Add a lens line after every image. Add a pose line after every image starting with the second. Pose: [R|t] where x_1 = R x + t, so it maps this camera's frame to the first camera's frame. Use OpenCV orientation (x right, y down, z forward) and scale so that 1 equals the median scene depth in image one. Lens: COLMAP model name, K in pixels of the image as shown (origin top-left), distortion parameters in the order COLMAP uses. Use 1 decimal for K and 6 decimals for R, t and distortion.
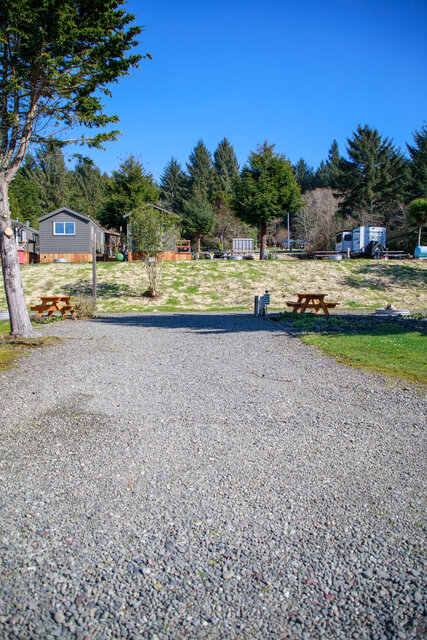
lens RADIAL K [[447.3, 0, 213.0], [0, 447.3, 322.2], [0, 0, 1]] dist [-0.008945, -0.000779]
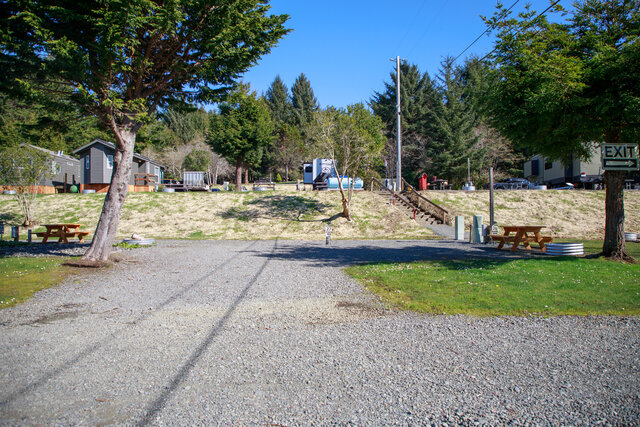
lens RADIAL K [[447.3, 0, 321.1], [0, 447.3, 214.4], [0, 0, 1]] dist [-0.008945, -0.000779]
pose [[0.998383, 0.001688, -0.056817, 0.387532], [-0.006345, 0.996622, -0.081885, -0.000587], [0.056487, 0.082113, 0.995021, -0.022934]]
